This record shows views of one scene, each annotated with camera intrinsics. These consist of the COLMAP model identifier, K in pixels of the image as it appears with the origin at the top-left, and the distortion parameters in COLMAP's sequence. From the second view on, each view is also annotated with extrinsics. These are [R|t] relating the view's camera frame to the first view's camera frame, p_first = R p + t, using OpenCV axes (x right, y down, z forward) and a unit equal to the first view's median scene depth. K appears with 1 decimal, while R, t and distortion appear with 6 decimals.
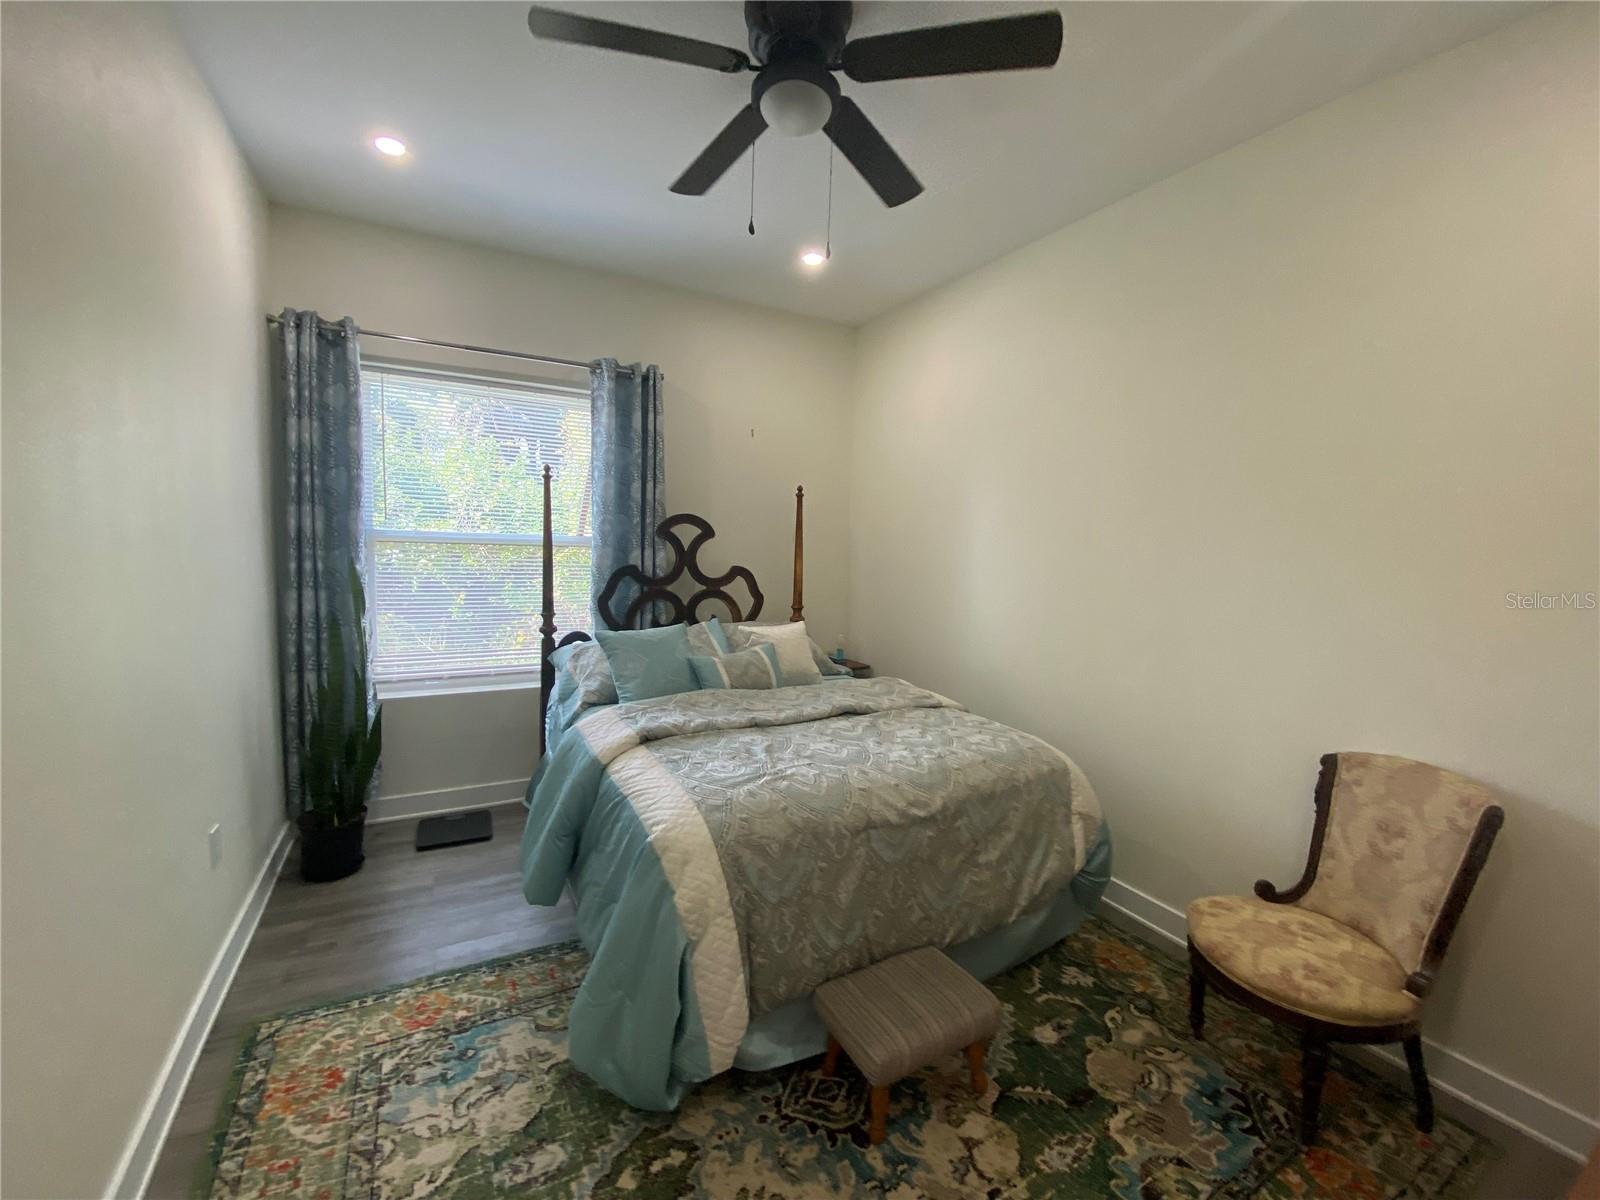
lens RADIAL K [[646.1, 0, 793.1], [0, 646.1, 600.6], [0, 0, 1]] dist [0.029735, -0.024959]
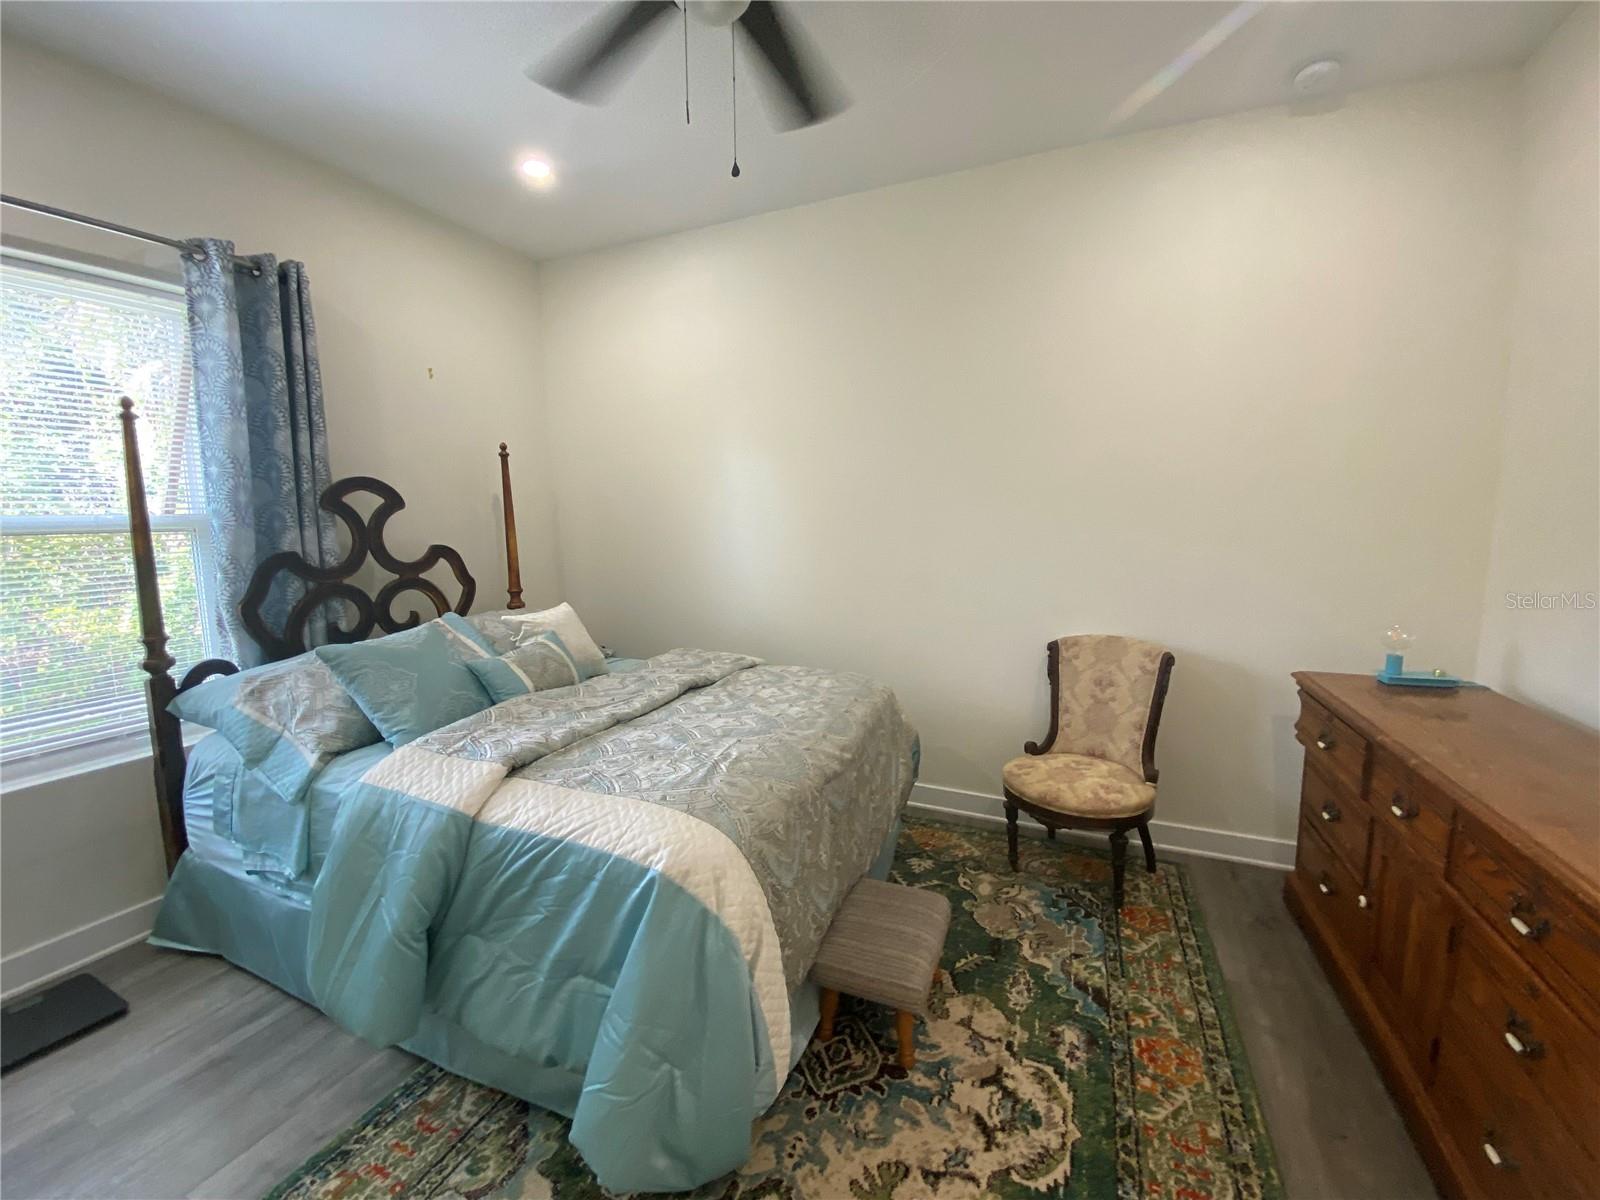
lens RADIAL K [[643.6, 0, 840.4], [0, 643.6, 592.3], [0, 0, 1]] dist [0.032209, -0.024747]
pose [[0.788542, -0.113880, 0.604345, -0.362041], [0.093580, 0.993481, 0.065104, -0.004512], [-0.607820, 0.005218, 0.794058, 0.166421]]
